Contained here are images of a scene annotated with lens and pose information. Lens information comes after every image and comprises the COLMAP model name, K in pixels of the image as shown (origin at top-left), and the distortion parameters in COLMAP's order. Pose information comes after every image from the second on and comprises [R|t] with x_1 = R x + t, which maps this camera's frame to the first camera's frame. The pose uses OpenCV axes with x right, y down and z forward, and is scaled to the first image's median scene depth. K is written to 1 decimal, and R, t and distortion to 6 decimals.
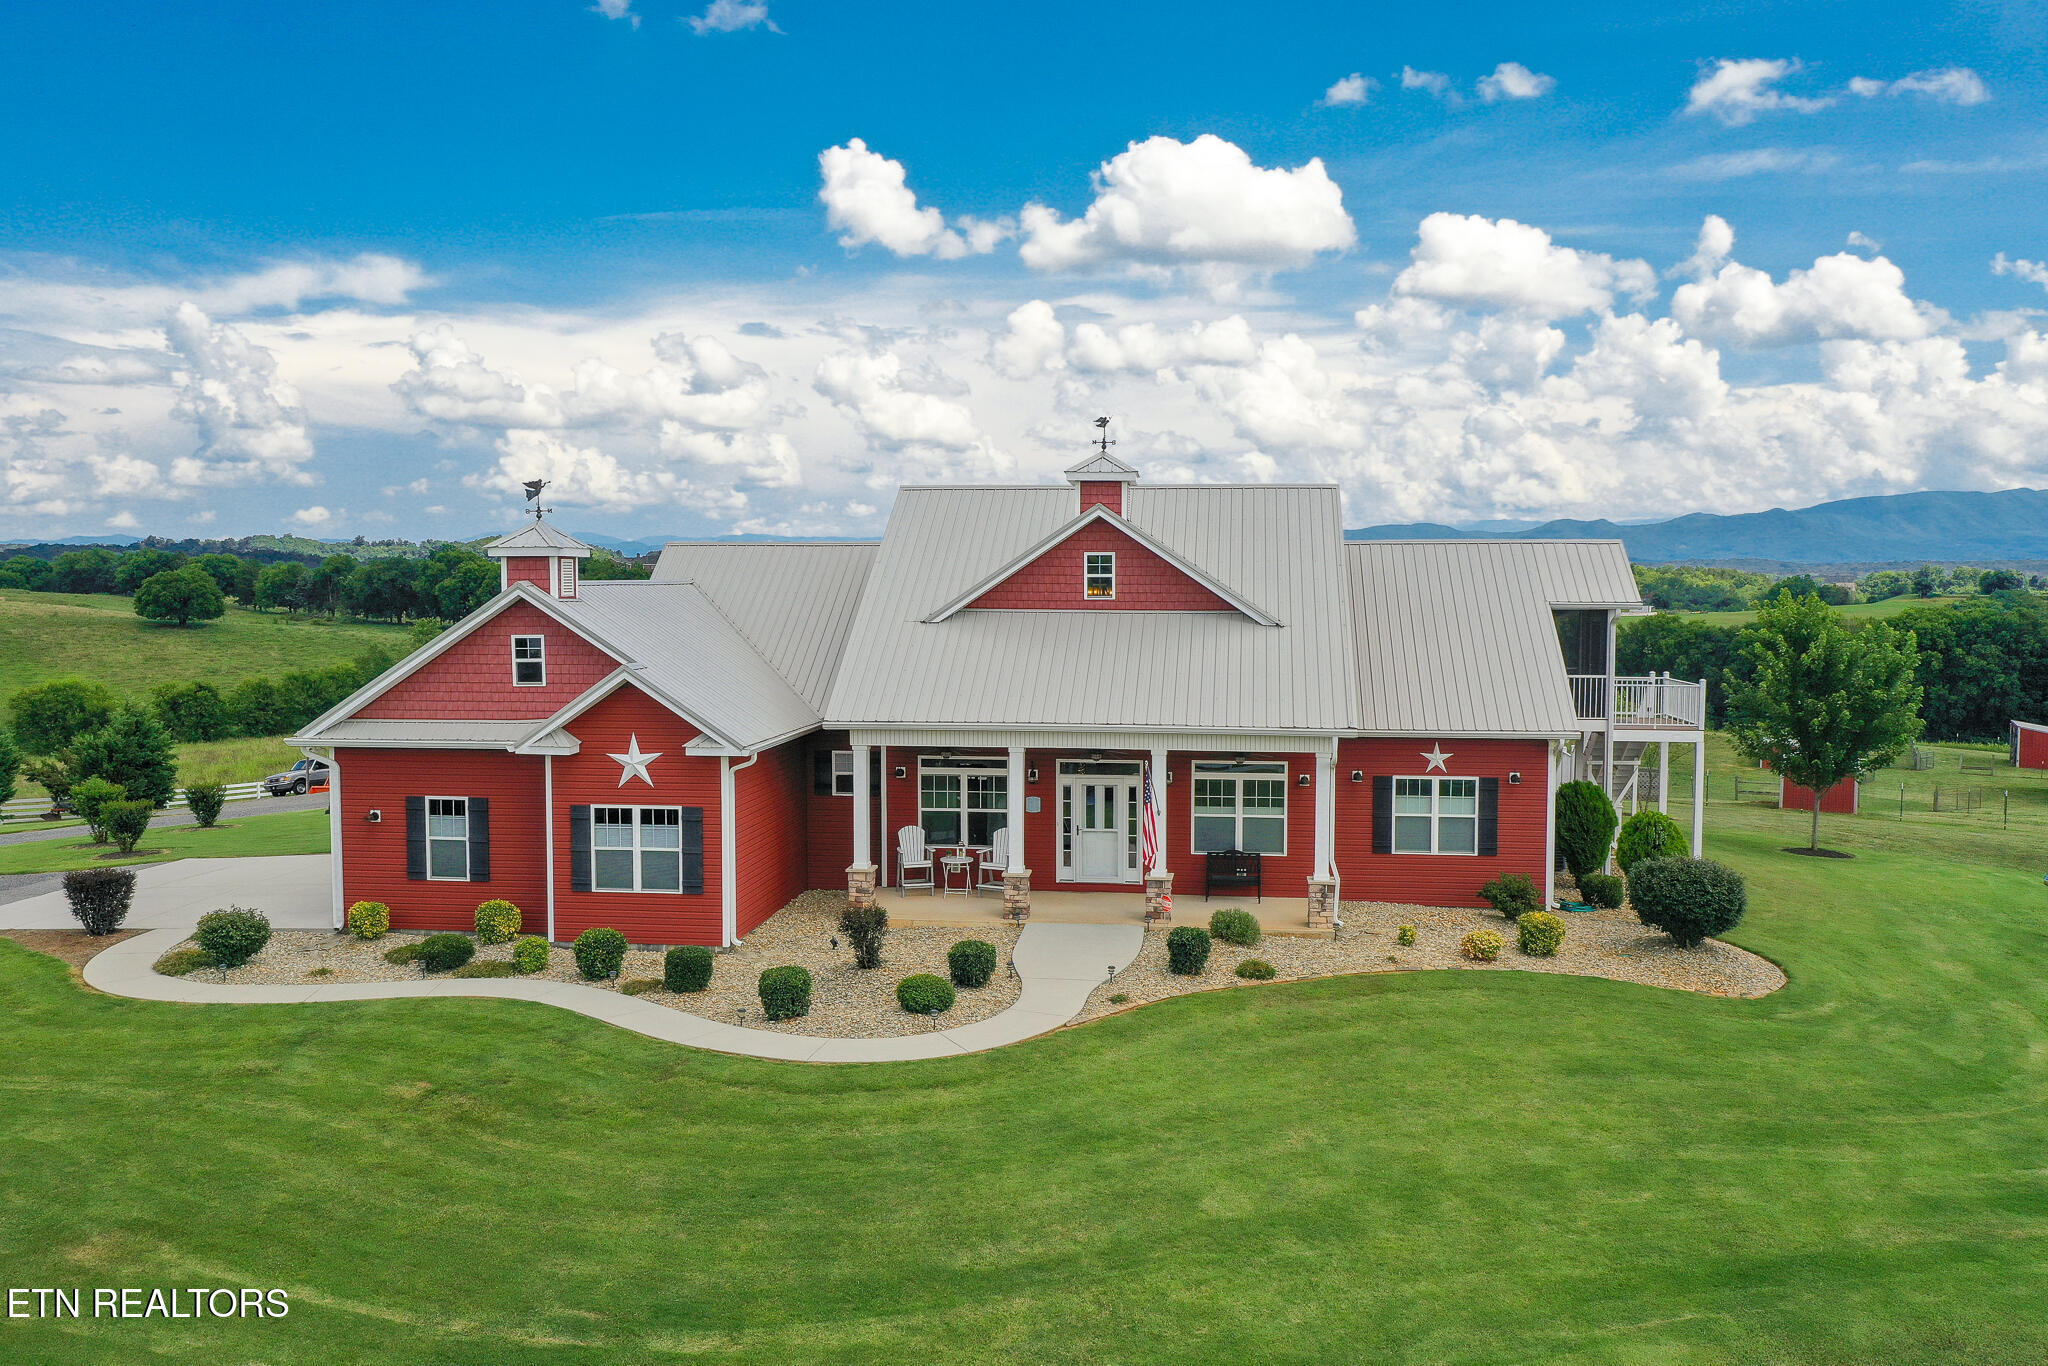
lens RADIAL K [[1629.2, 0, 1050.5], [0, 1629.2, 687.8], [0, 0, 1]] dist [0.001244, -0.000259]
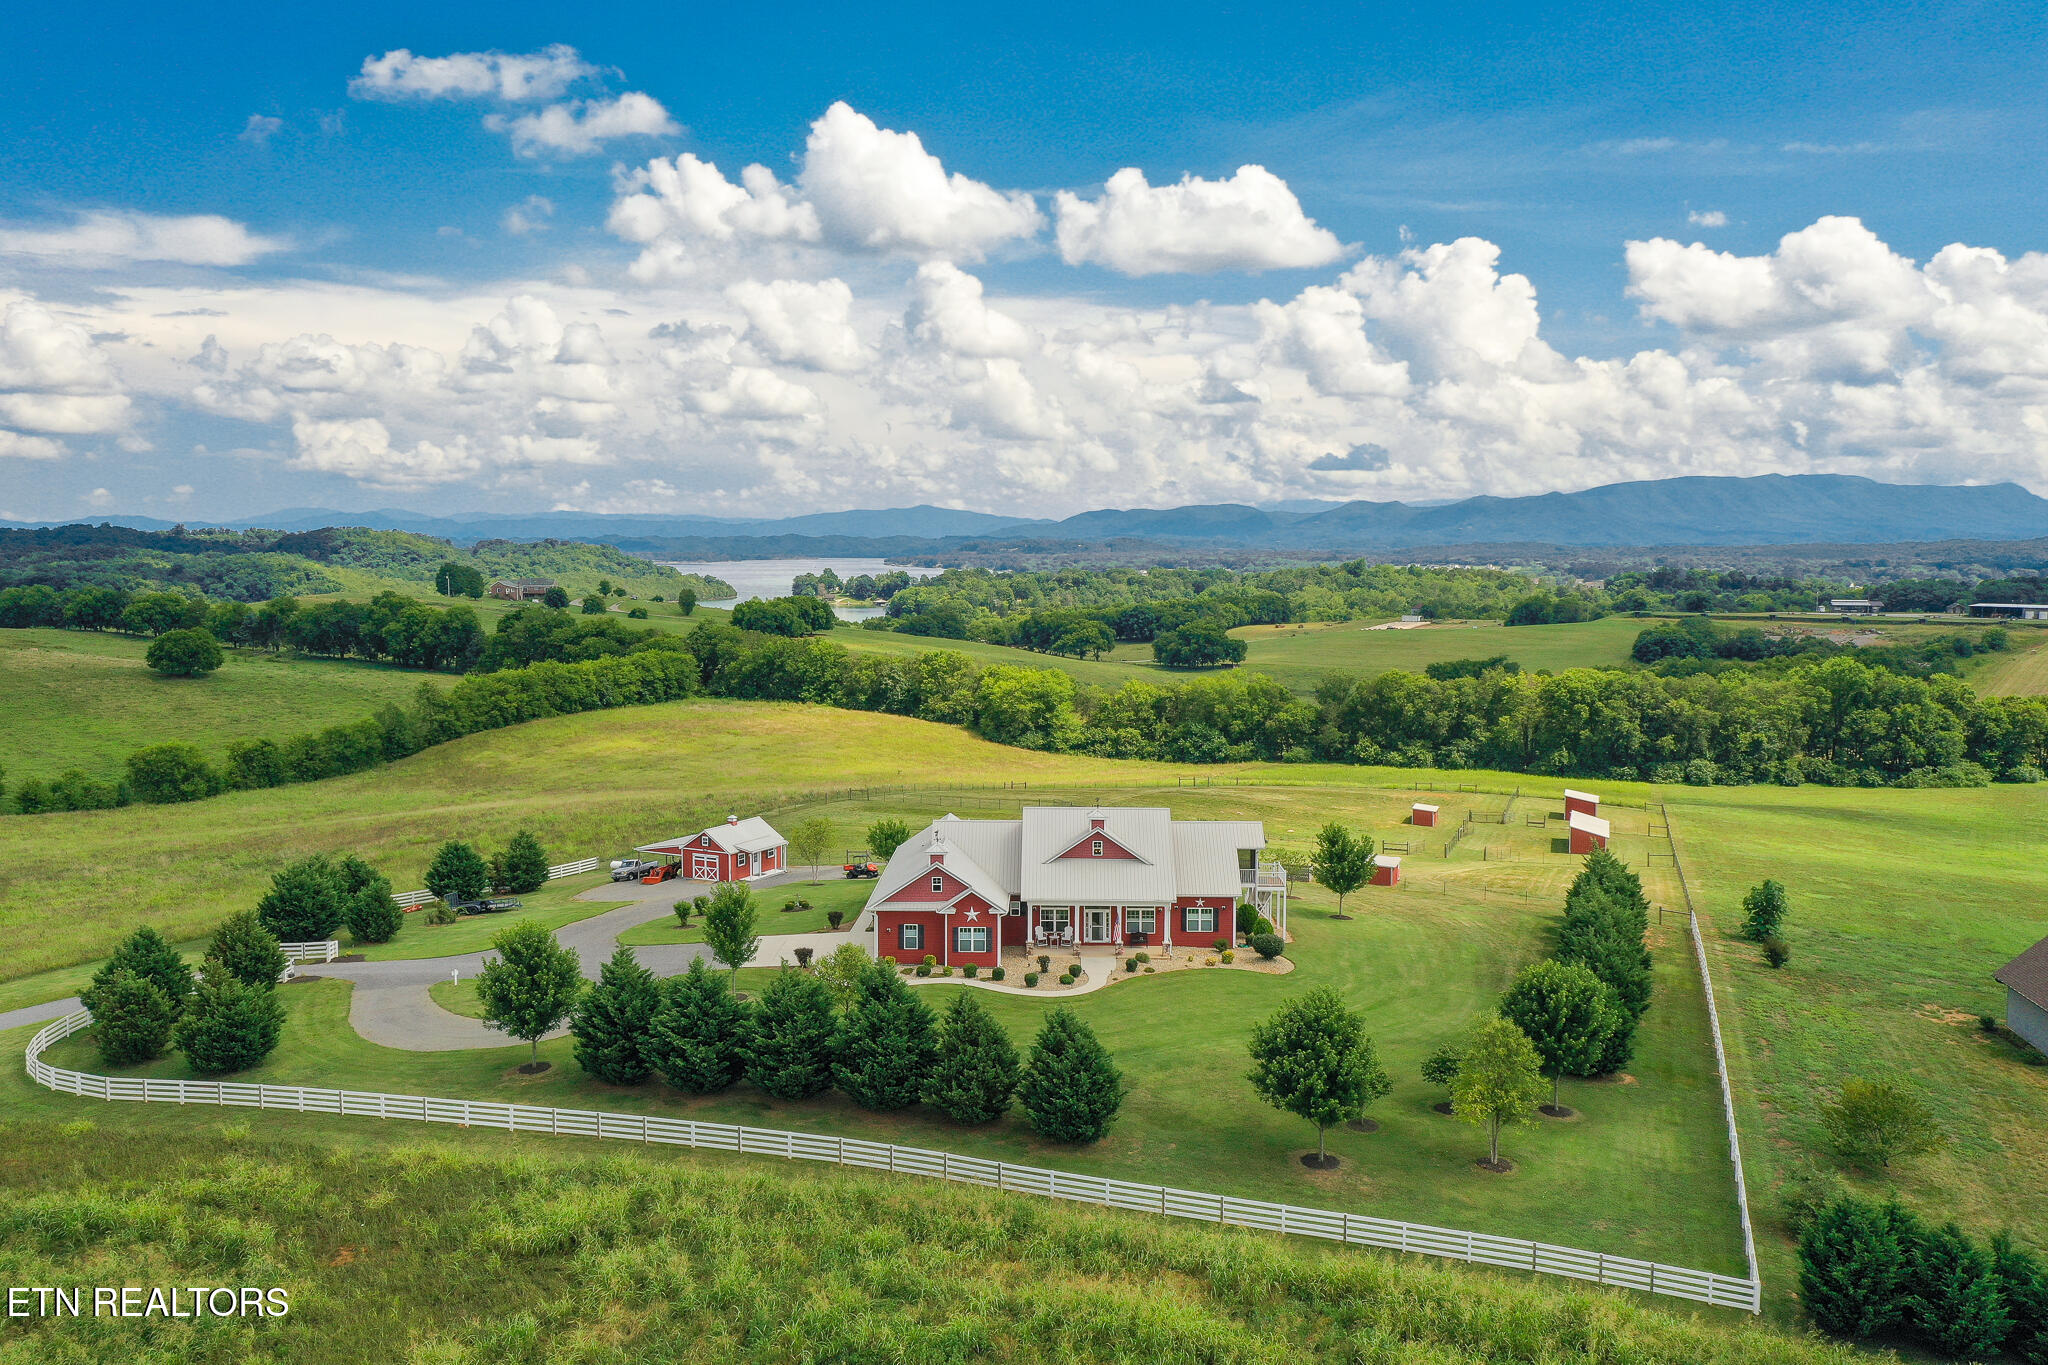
lens RADIAL K [[1597.8, 0, 1024.0], [0, 1597.8, 682.5], [0, 0, 1]] dist [-0.006663, -0.001846]
pose [[0.995308, -0.008873, 0.096354, -0.456397], [0.007719, 0.999894, 0.012343, -0.478503], [-0.096453, -0.011541, 0.995271, -2.338816]]
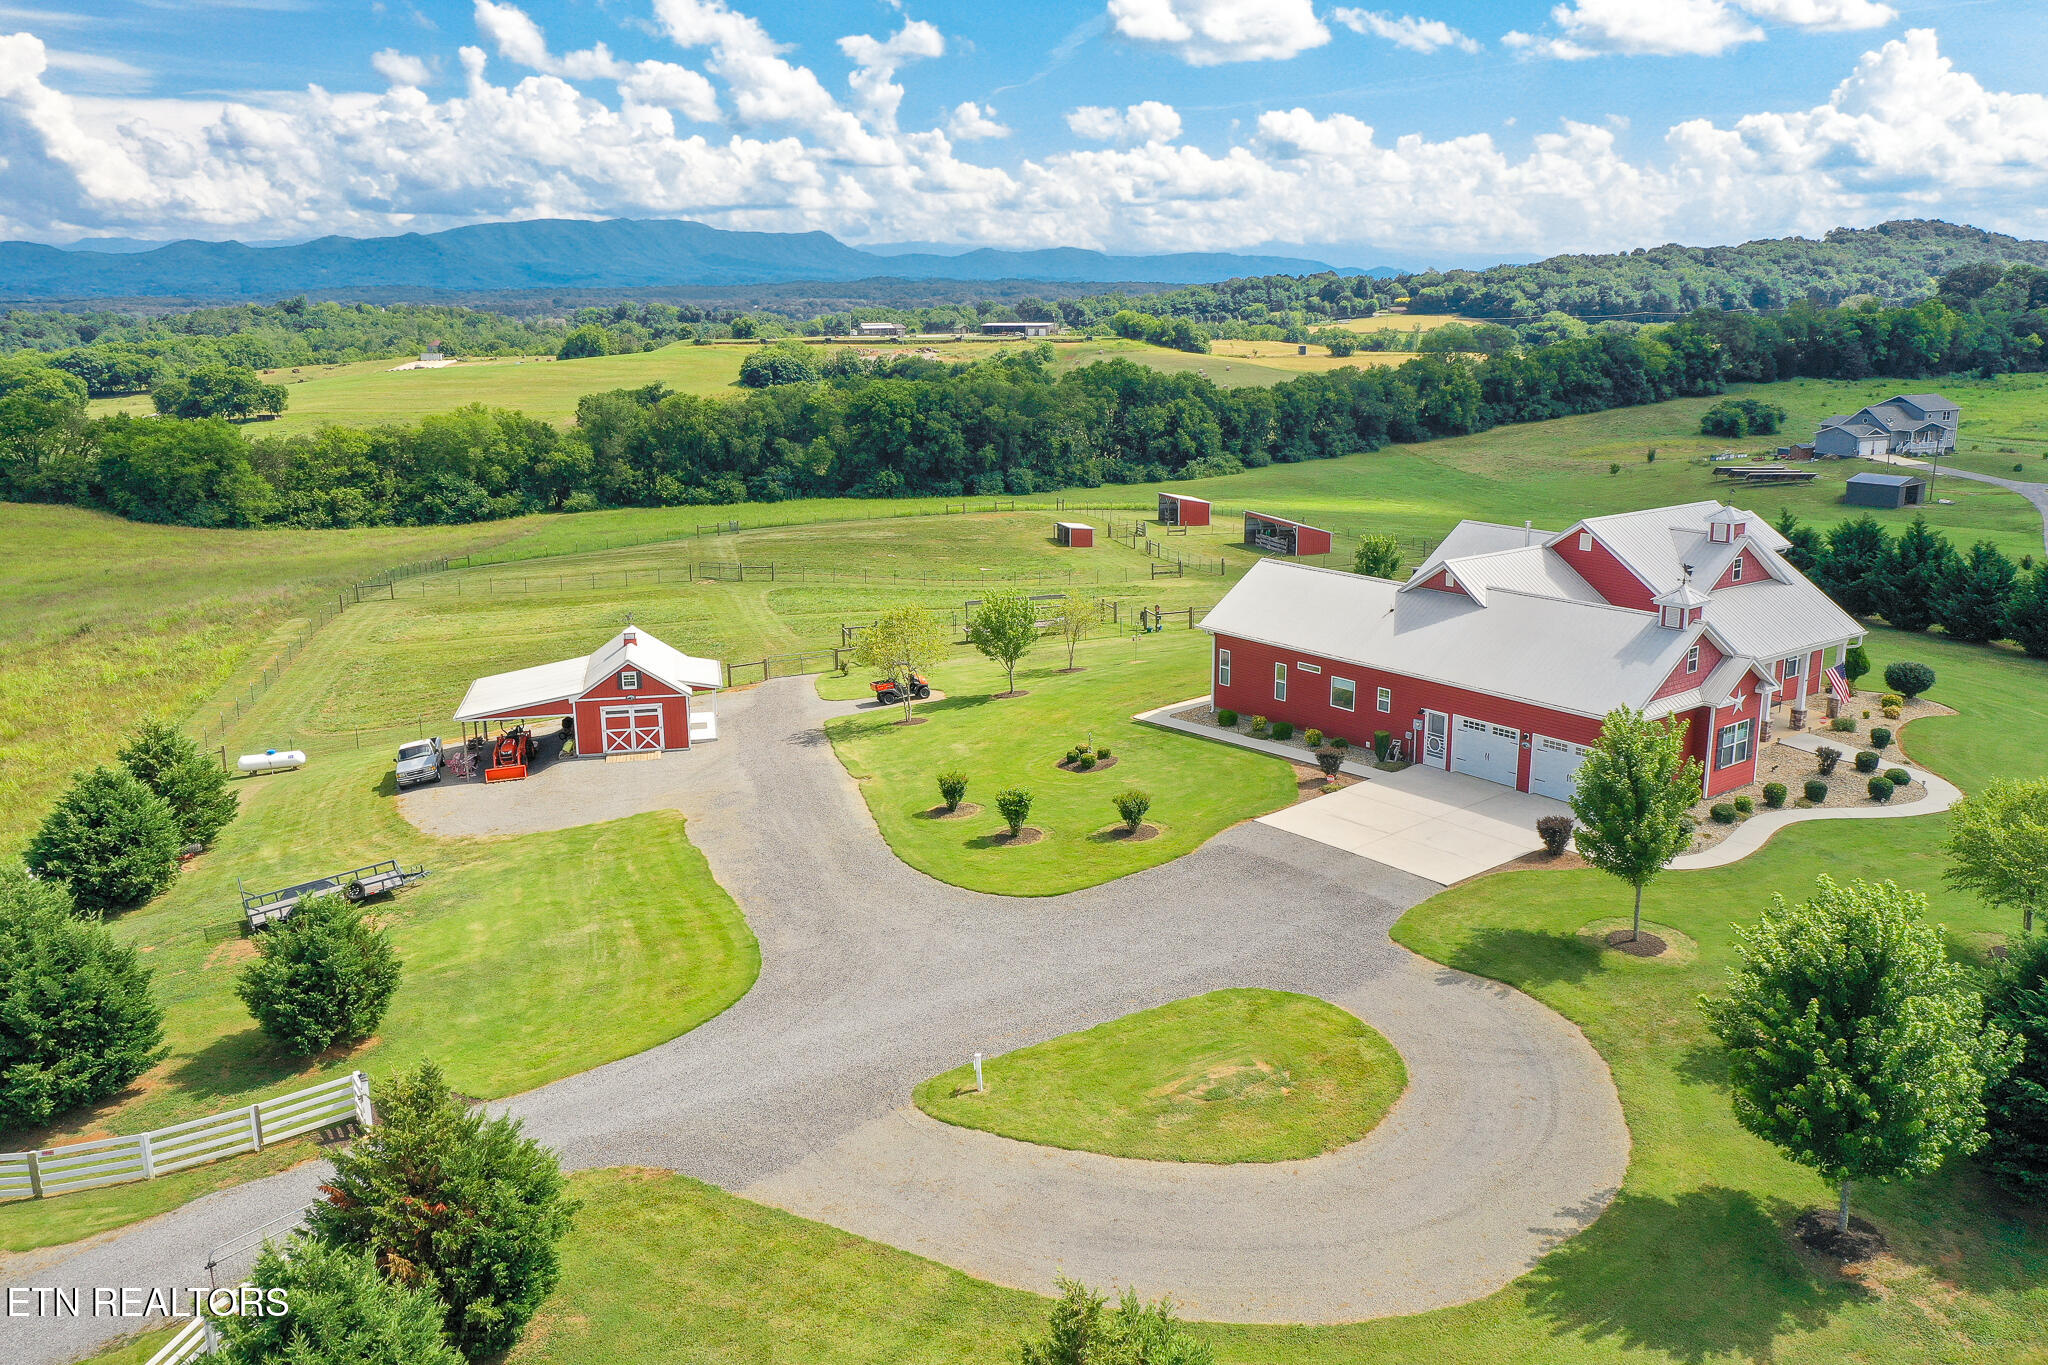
lens RADIAL K [[1596.8, 0, 1024.0], [0, 1596.8, 682.5], [0, 0, 1]] dist [0.002168, -0.001513]
pose [[0.714568, -0.172552, 0.677952, -2.157178], [0.057689, 0.980337, 0.188710, -0.389183], [-0.697184, -0.095735, 0.710471, 0.209118]]
